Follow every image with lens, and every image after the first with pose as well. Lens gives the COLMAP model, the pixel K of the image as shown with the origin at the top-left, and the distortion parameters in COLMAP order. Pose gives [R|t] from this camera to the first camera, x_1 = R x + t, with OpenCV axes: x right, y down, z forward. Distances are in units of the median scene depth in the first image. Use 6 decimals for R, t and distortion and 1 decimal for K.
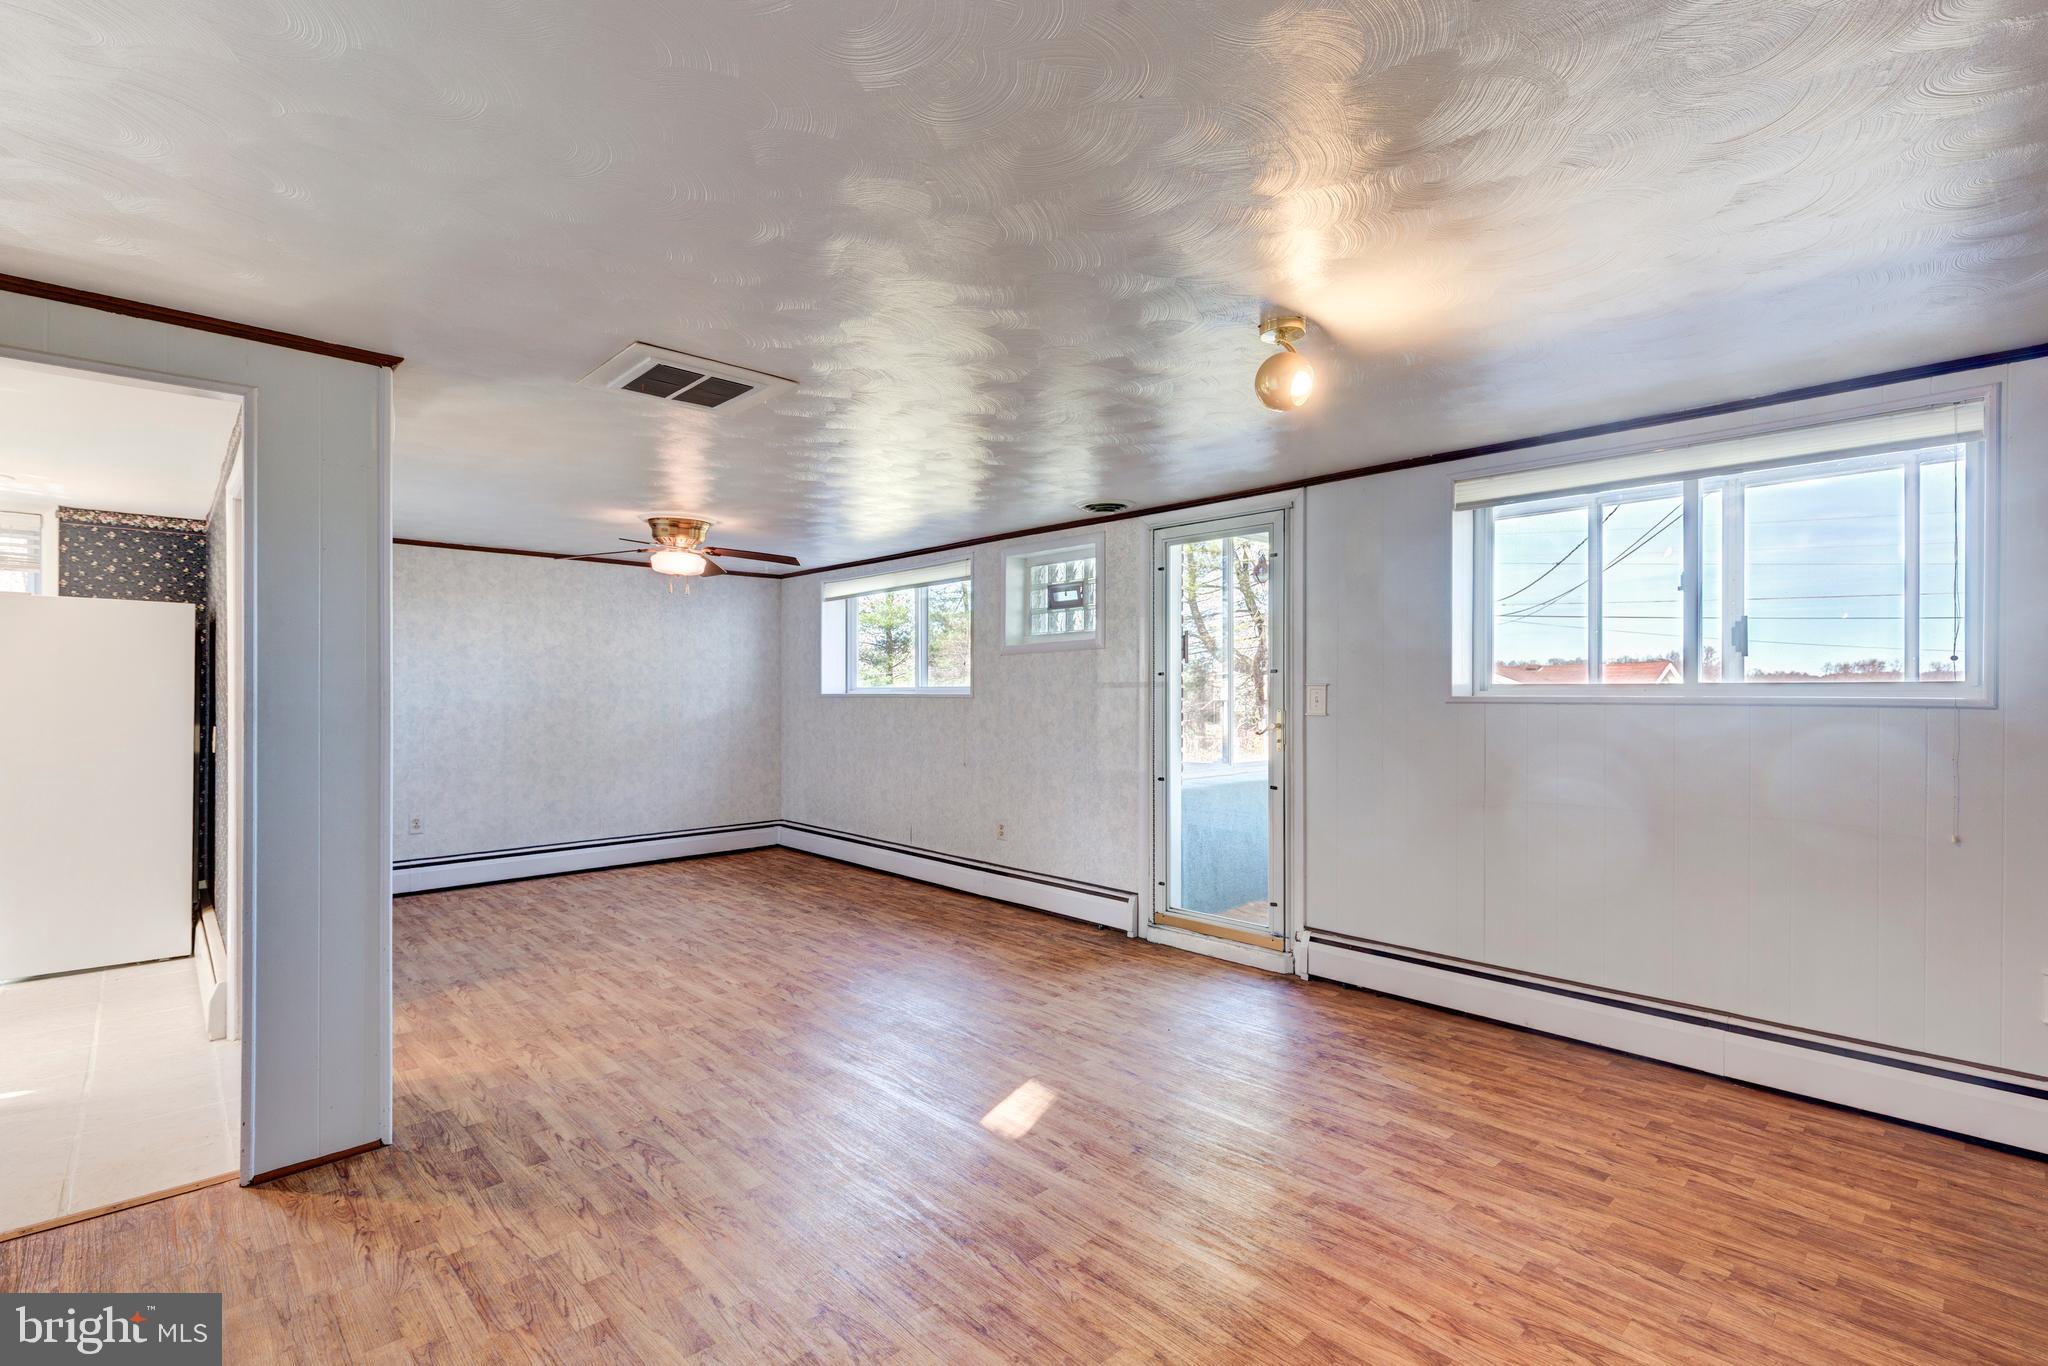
lens RADIAL K [[934.5, 0, 1007.6], [0, 934.5, 689.1], [0, 0, 1]] dist [0.007264, -0.001456]
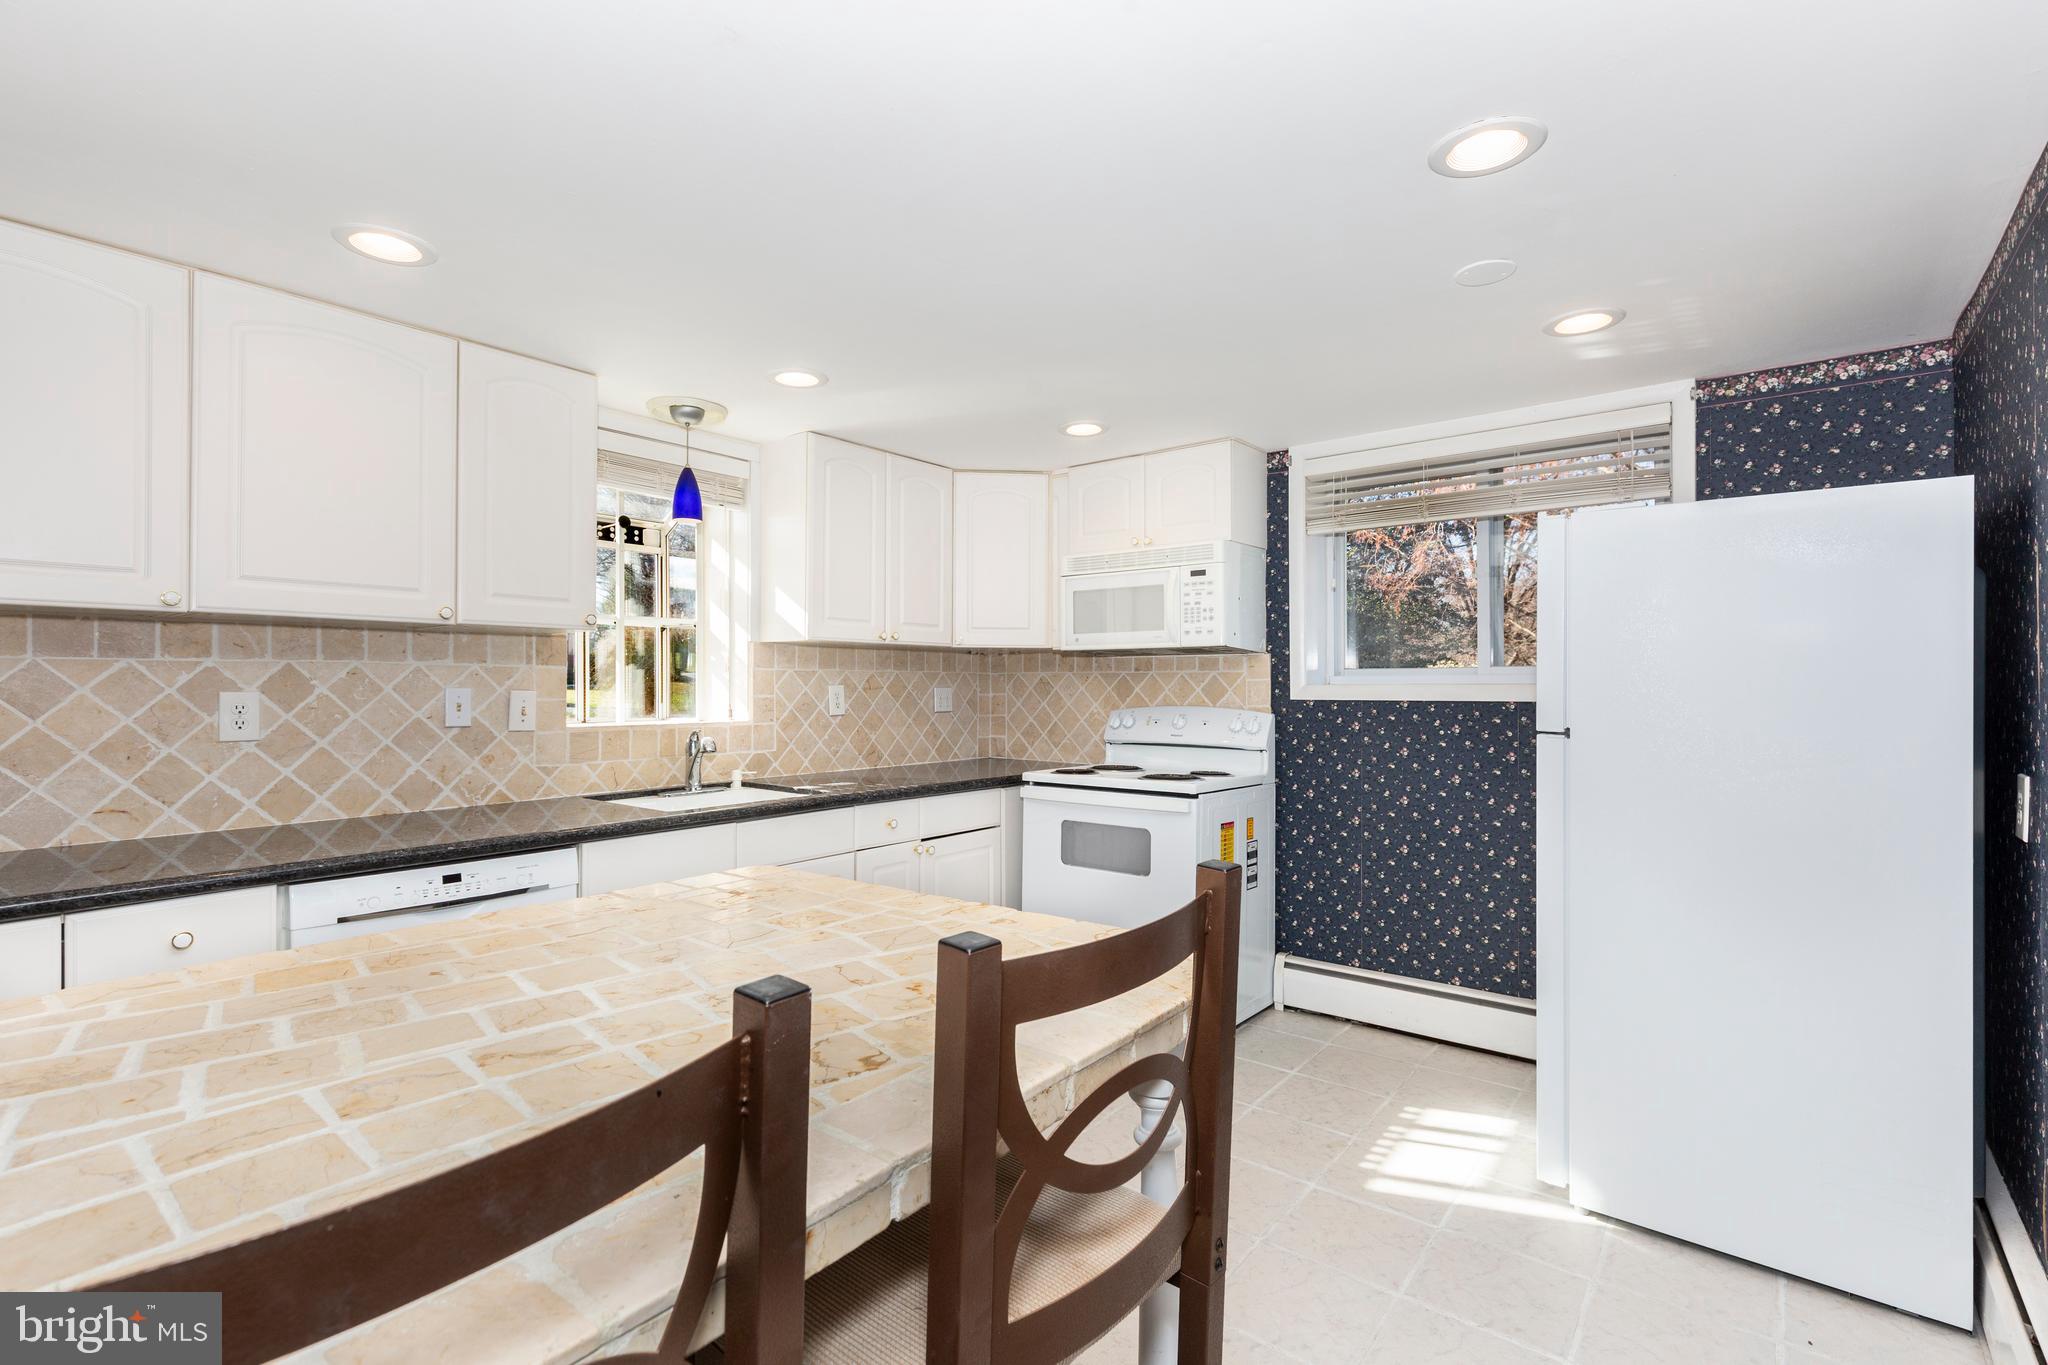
lens RADIAL K [[934.5, 0, 1043.8], [0, 934.5, 686.7], [0, 0, 1]] dist [0.007264, -0.001456]
pose [[0.165430, -0.001321, -0.986221, -0.473334], [0.005174, 0.999987, -0.000472, 0.001044], [0.986208, -0.005025, 0.165434, 0.474948]]
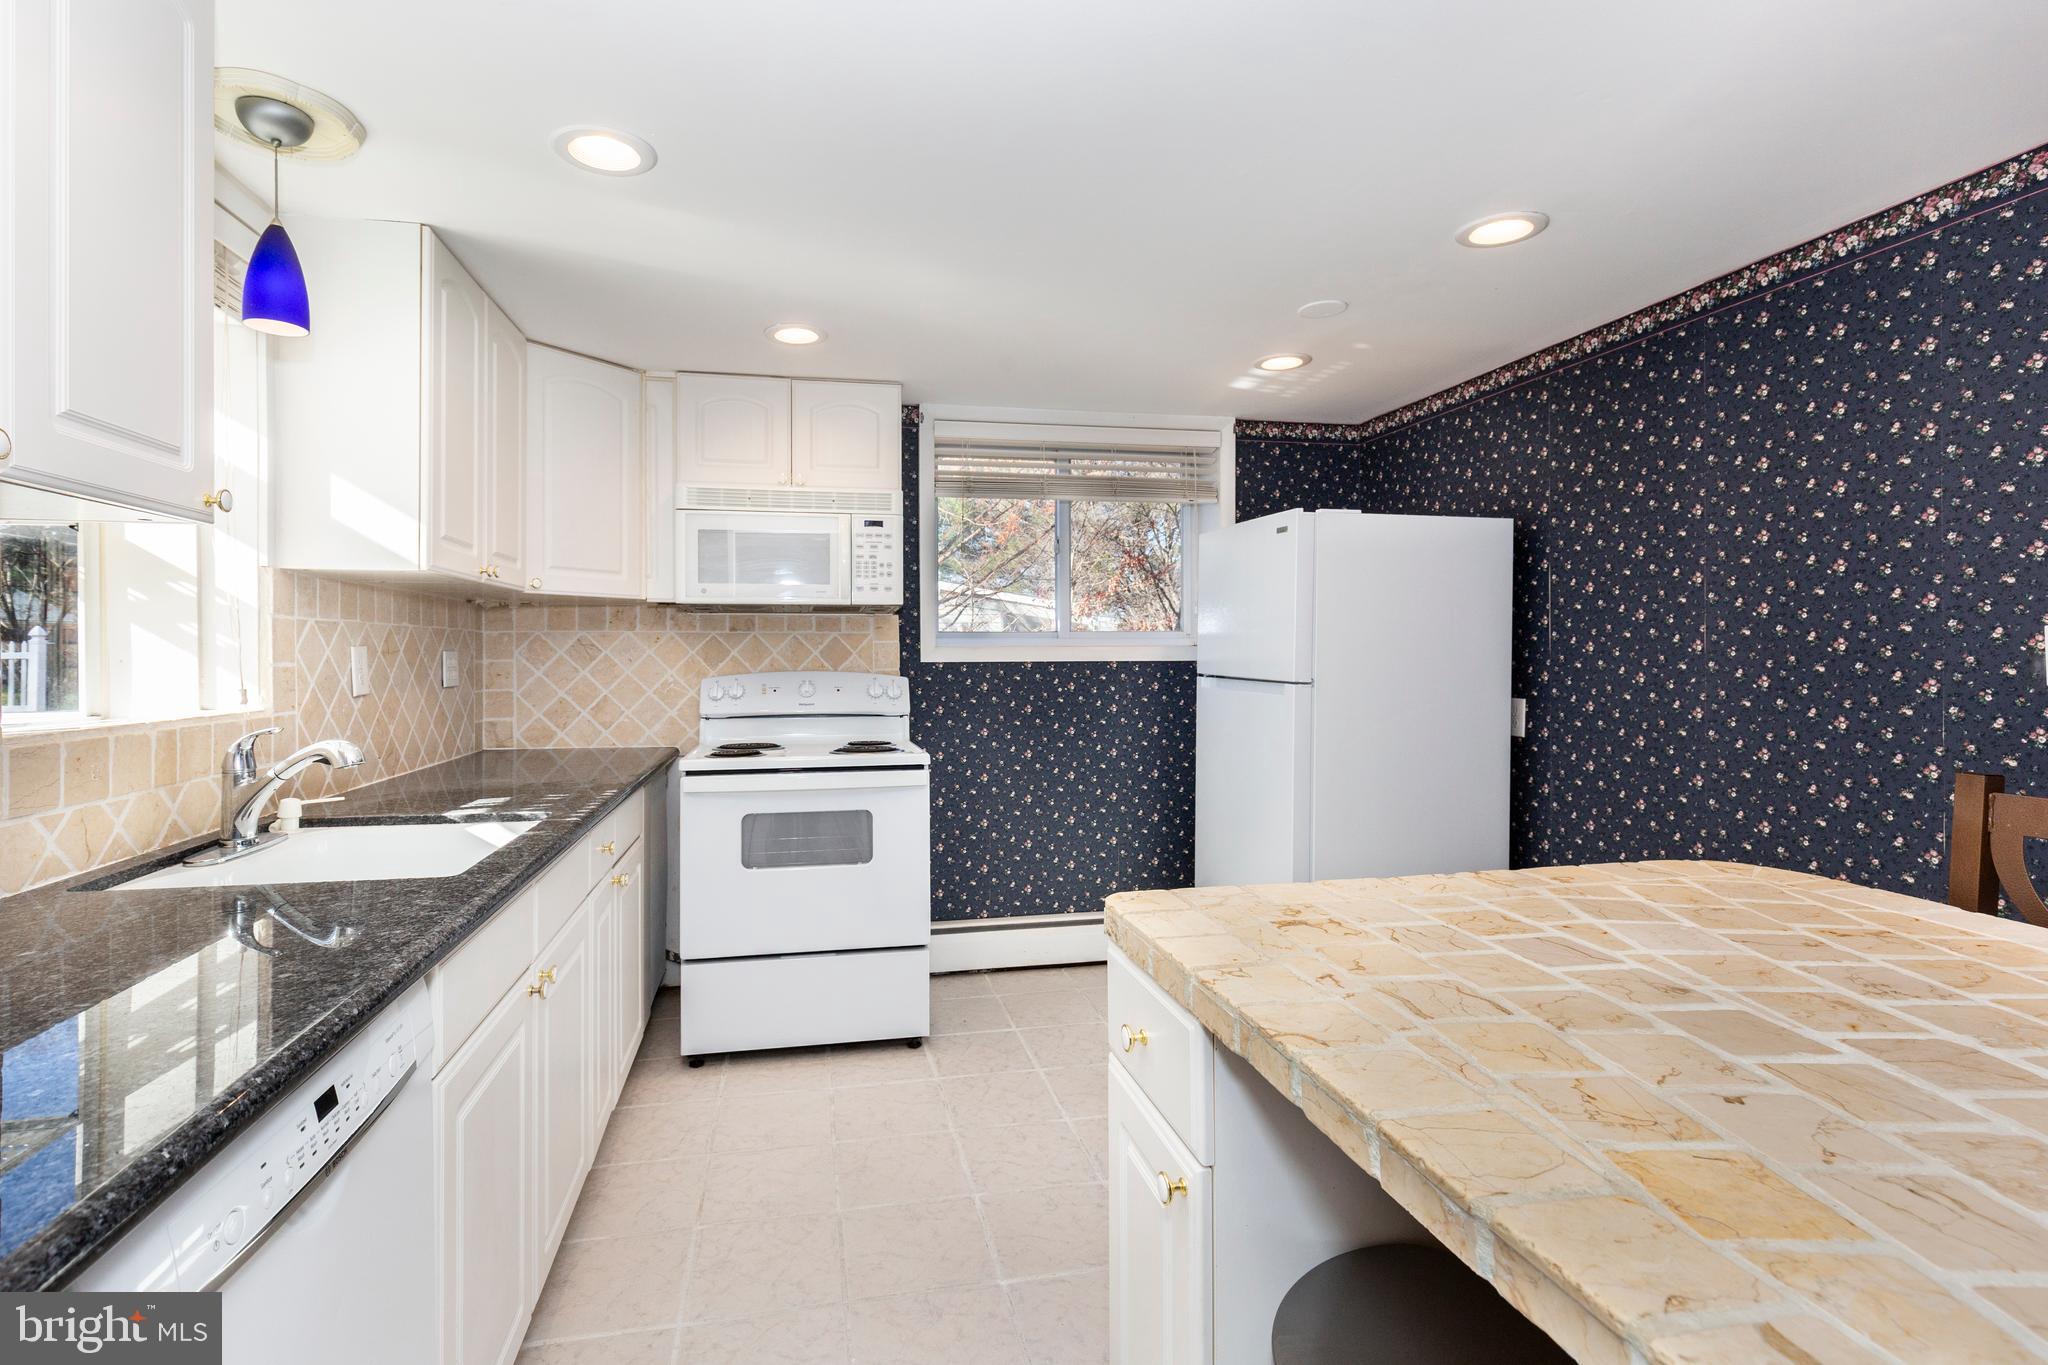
lens RADIAL K [[934.5, 0, 1015.4], [0, 934.5, 668.8], [0, 0, 1]] dist [0.007264, -0.001456]
pose [[0.849853, 0.004091, -0.527004, -0.731267], [0.007652, 0.999769, 0.020102, 0.002973], [0.526964, -0.021117, 0.849625, 0.206435]]
